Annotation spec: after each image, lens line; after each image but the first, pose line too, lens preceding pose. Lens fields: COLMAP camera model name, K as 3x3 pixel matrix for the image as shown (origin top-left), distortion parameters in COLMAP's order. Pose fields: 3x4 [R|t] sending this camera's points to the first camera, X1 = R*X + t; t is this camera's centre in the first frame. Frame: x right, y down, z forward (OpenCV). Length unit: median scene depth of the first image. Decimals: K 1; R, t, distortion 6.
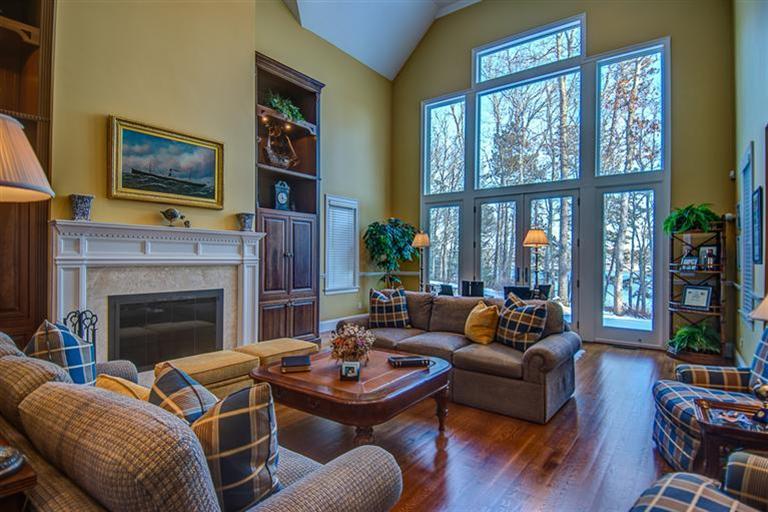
lens RADIAL K [[403.8, 0, 385.2], [0, 403.8, 258.1], [0, 0, 1]] dist [0.044045, -0.050659]
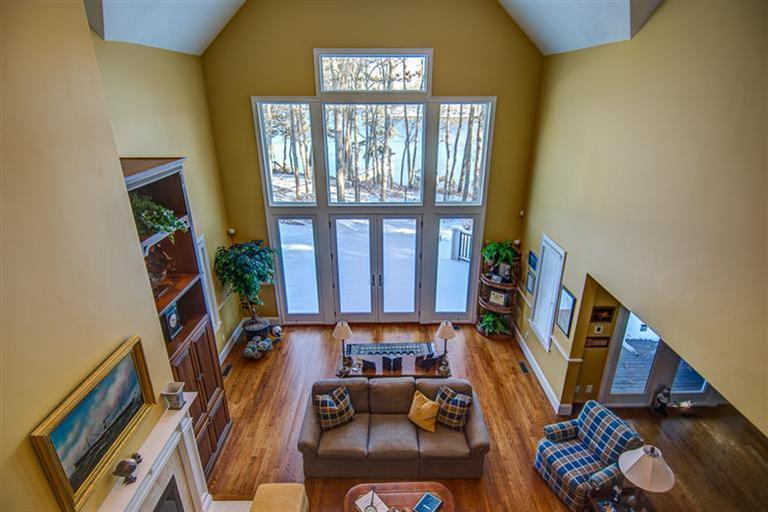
lens RADIAL K [[403.8, 0, 385.2], [0, 403.8, 258.1], [0, 0, 1]] dist [0.044045, -0.050659]
pose [[0.796883, -0.239570, 0.554603, -0.303545], [0.009370, 0.922803, 0.385158, -0.514163], [-0.604062, -0.301729, 0.737610, 0.151349]]
